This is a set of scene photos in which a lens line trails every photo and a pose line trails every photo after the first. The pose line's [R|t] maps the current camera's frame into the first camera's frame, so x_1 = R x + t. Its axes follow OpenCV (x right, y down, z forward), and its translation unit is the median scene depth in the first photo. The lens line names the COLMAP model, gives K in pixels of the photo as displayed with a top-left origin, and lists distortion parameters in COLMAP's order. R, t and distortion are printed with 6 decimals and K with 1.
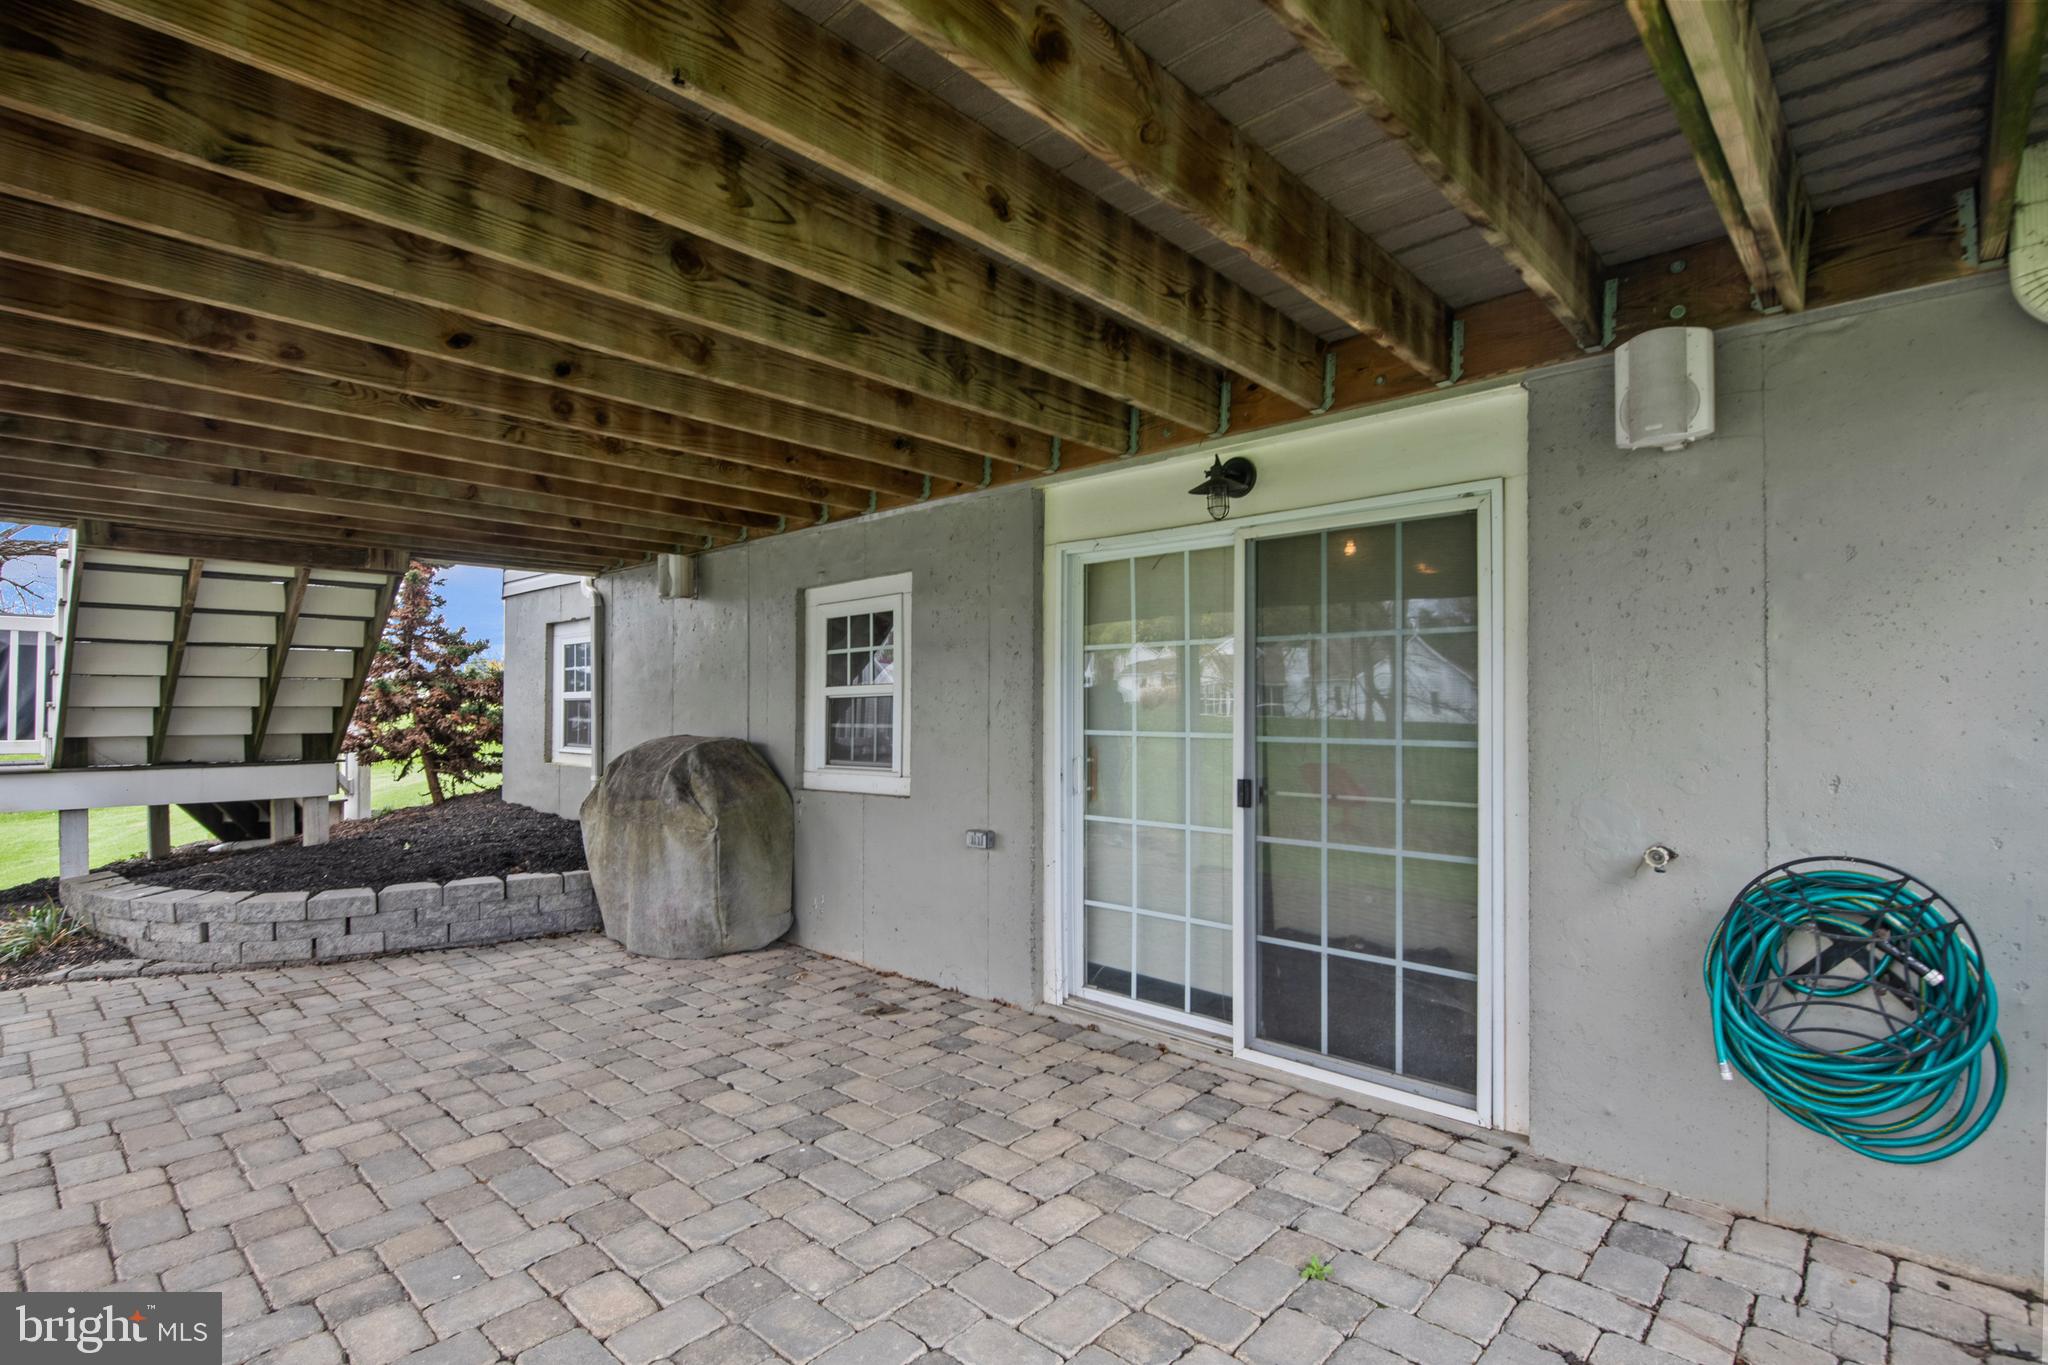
lens RADIAL K [[984.8, 0, 1005.5], [0, 984.8, 691.1], [0, 0, 1]] dist [-0.001964, -0.000602]
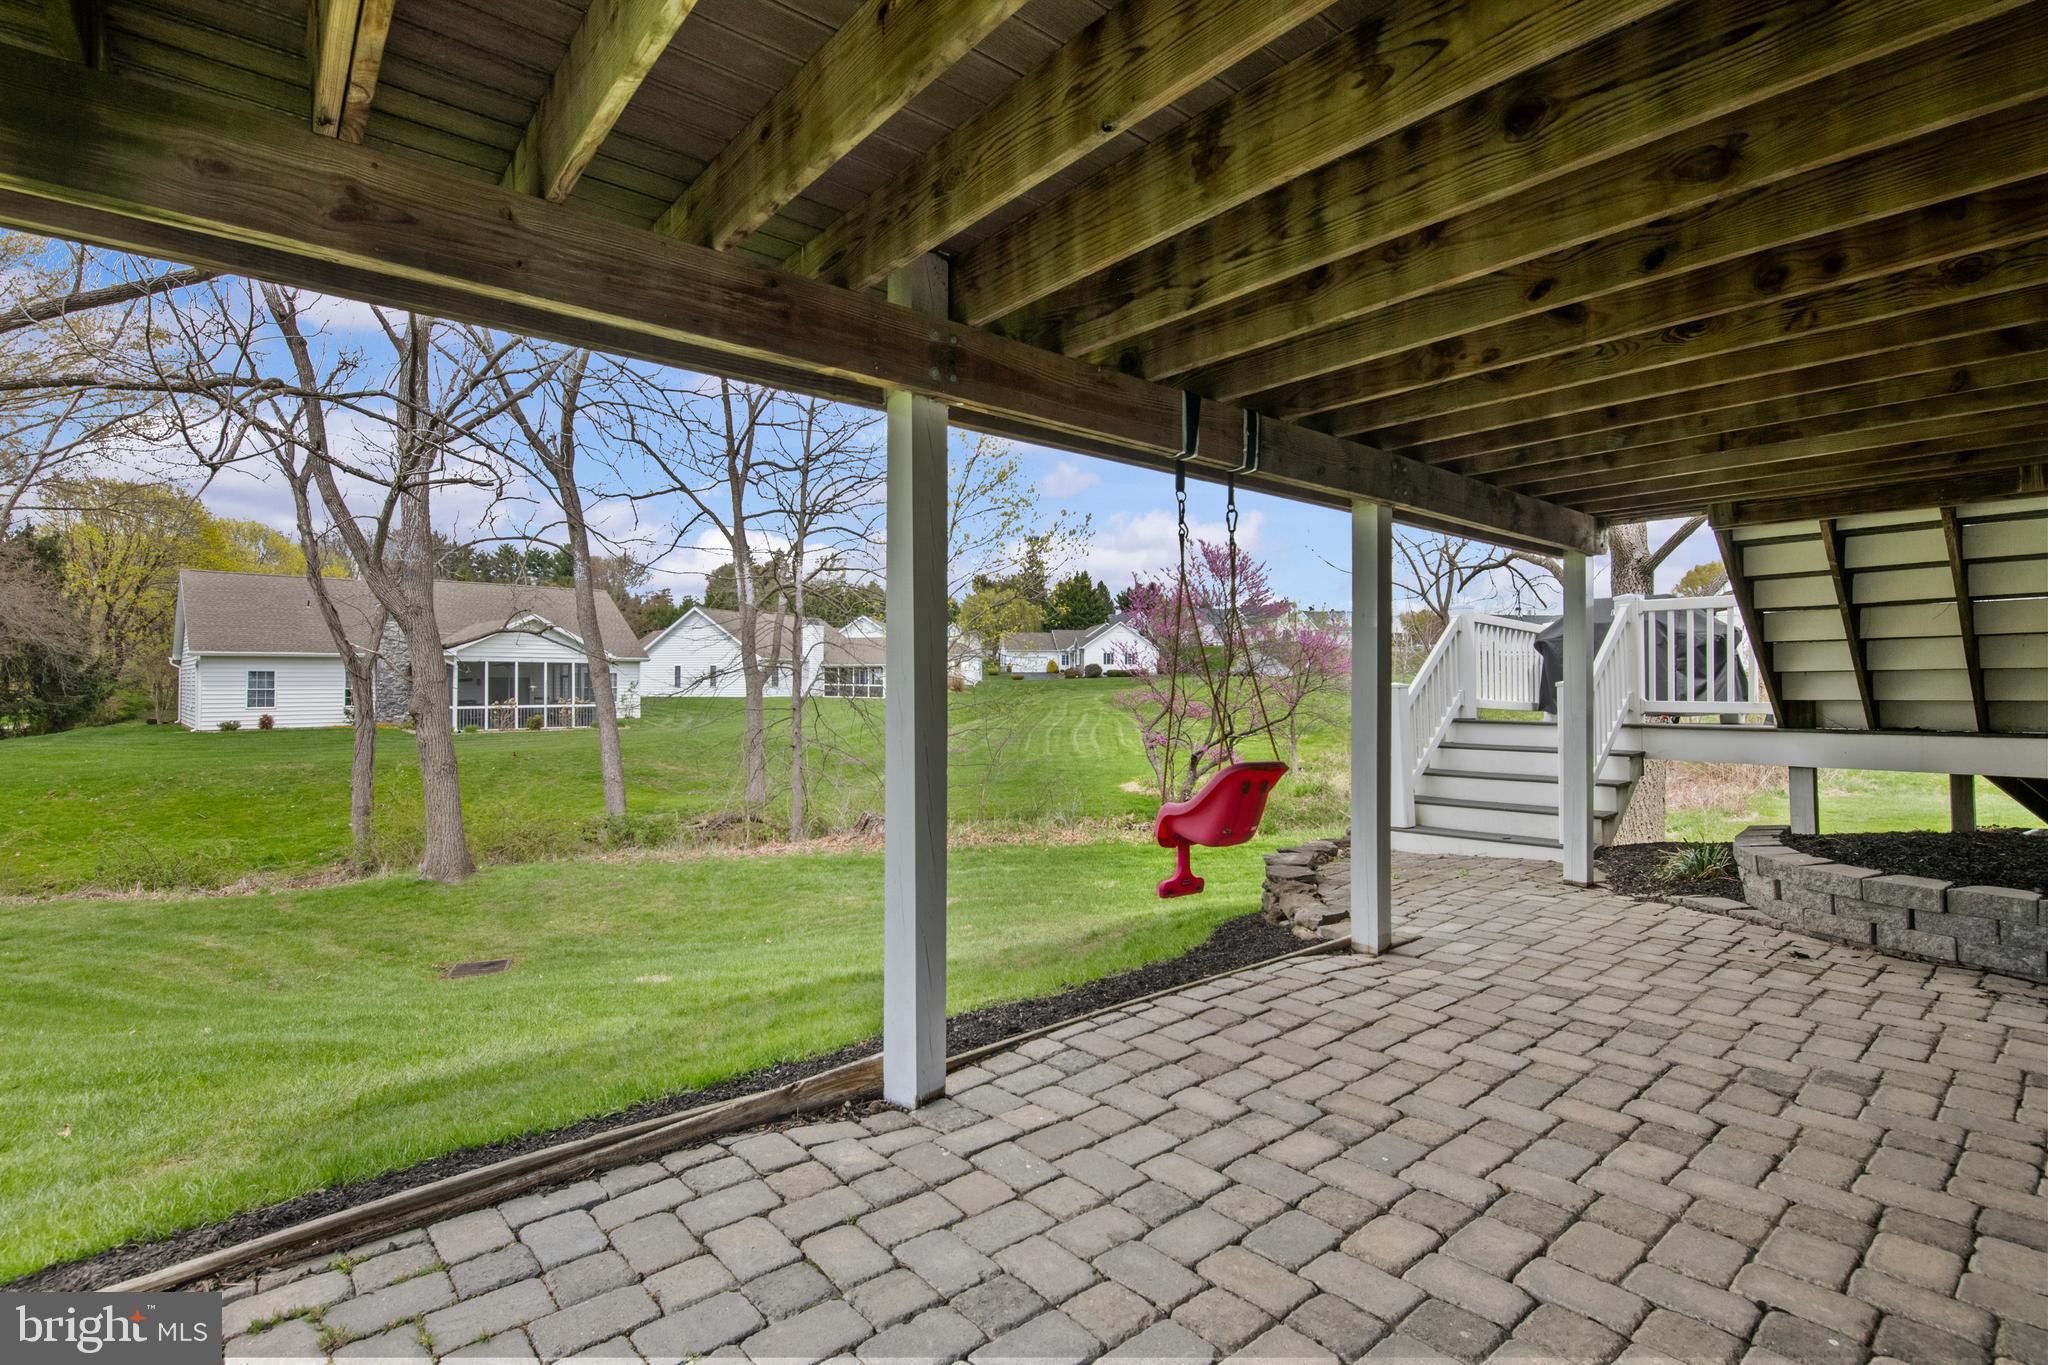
lens RADIAL K [[984.8, 0, 1005.5], [0, 984.8, 691.1], [0, 0, 1]] dist [-0.001964, -0.000602]
pose [[-0.127016, 0.002268, -0.991898, 0.358815], [0.023168, 0.999731, -0.000681, 0.027295], [0.991630, -0.023067, -0.127034, 0.414928]]
